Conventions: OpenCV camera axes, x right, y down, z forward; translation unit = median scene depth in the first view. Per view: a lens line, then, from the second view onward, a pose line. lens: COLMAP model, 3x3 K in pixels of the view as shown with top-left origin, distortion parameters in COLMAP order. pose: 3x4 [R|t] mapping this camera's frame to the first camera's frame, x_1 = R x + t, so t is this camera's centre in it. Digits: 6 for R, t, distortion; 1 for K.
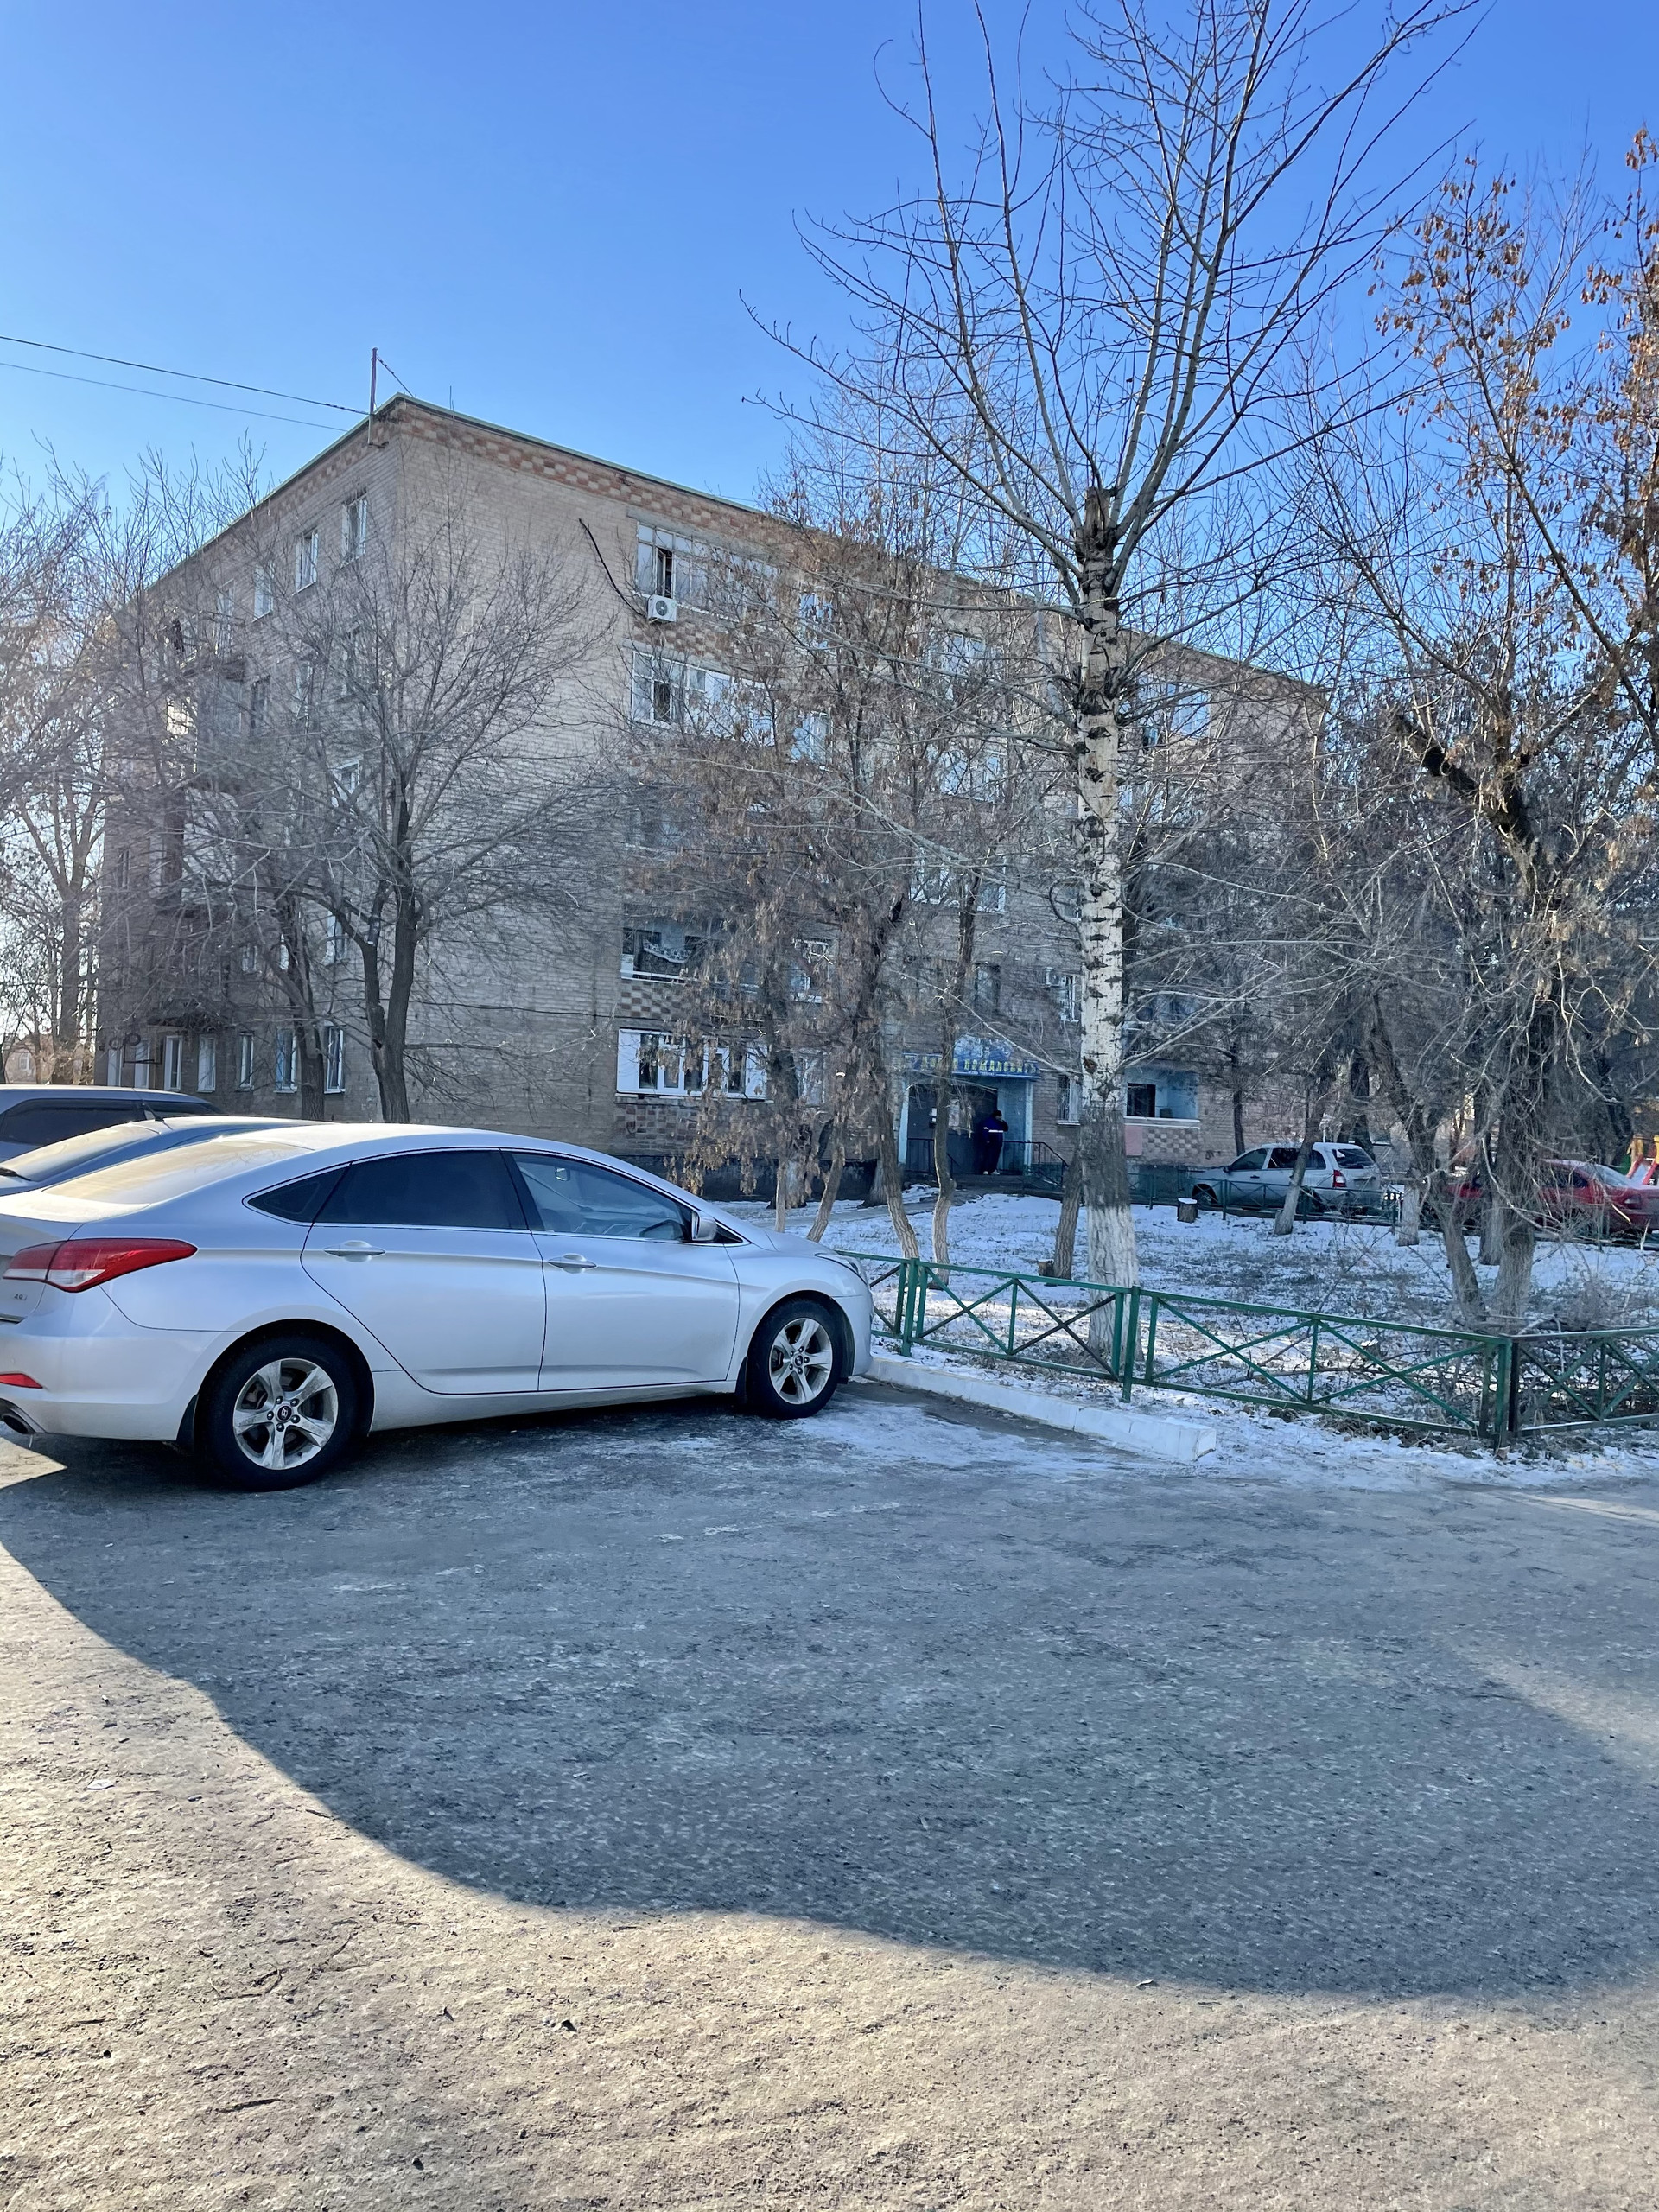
lens RADIAL K [[1624.8, 0, 829.5], [0, 1624.8, 1106.0], [0, 0, 1]] dist [0.072184, -0.093961]
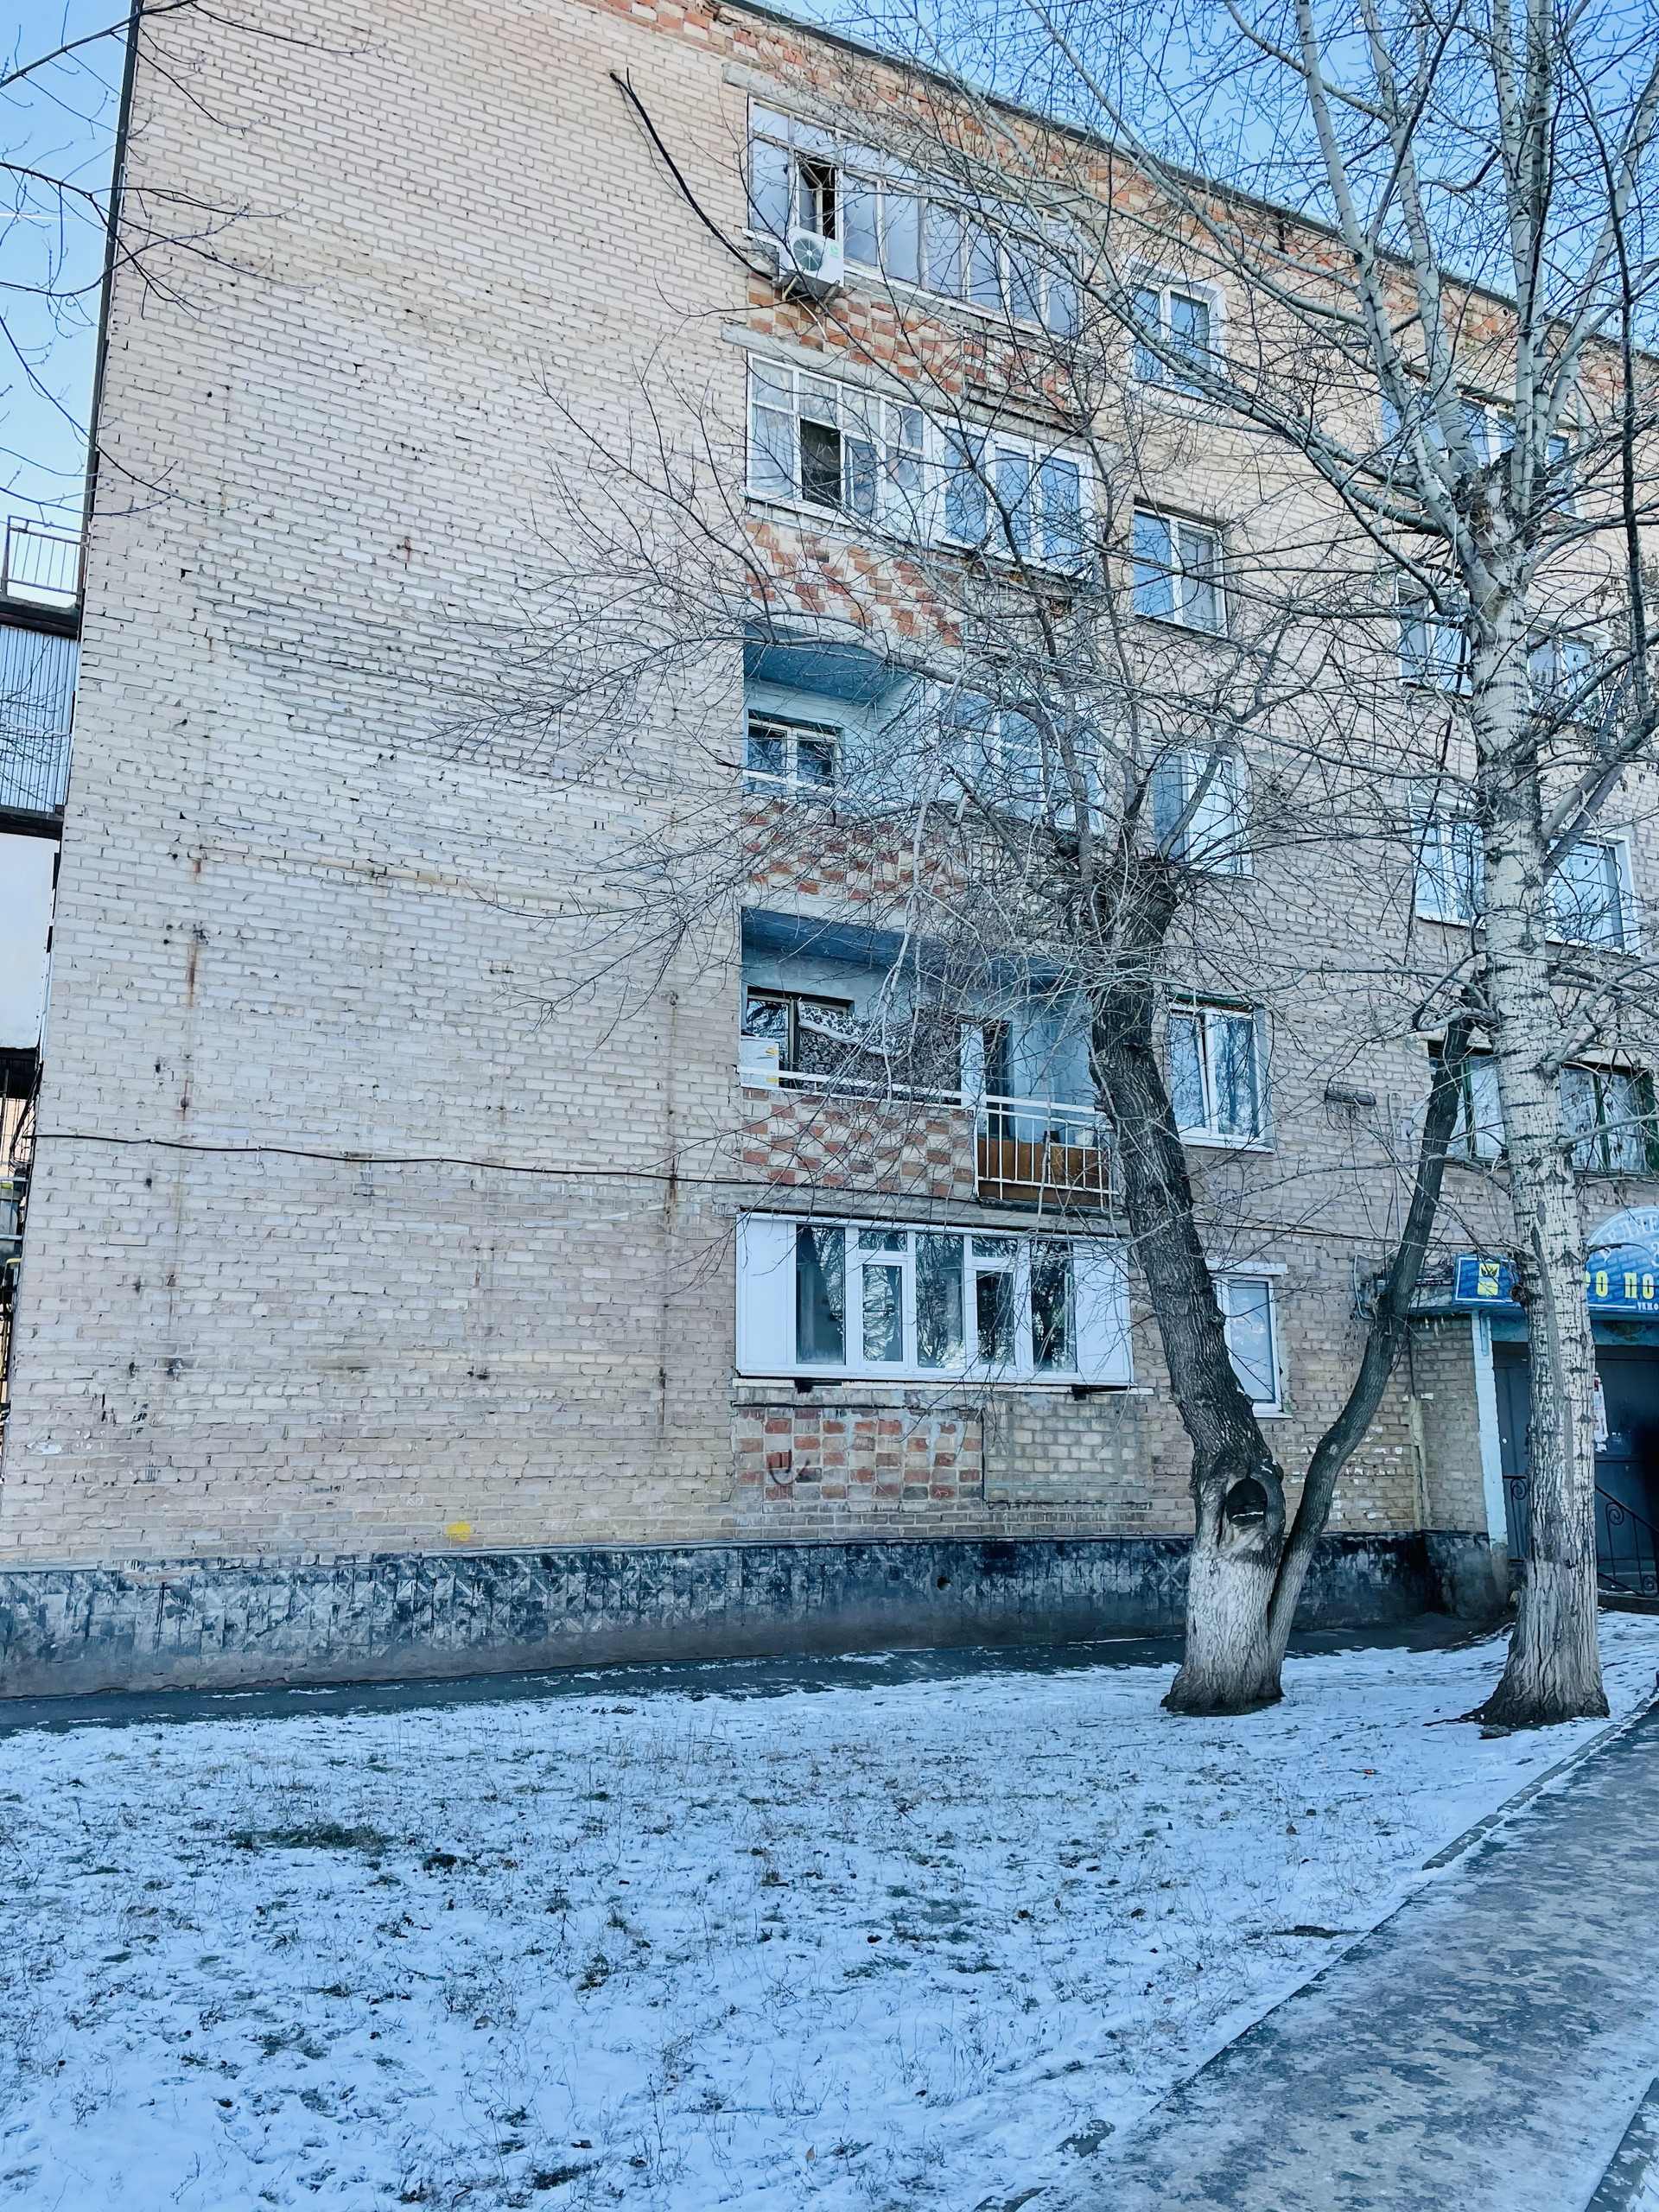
lens RADIAL K [[1672.5, 0, 829.5], [0, 1672.5, 1106.0], [0, 0, 1]] dist [0.084321, 0.001529]
pose [[0.977481, -0.082210, -0.194350, -0.027227], [0.042044, 0.978400, -0.202401, 0.010073], [0.206791, 0.189672, 0.959824, 0.605526]]
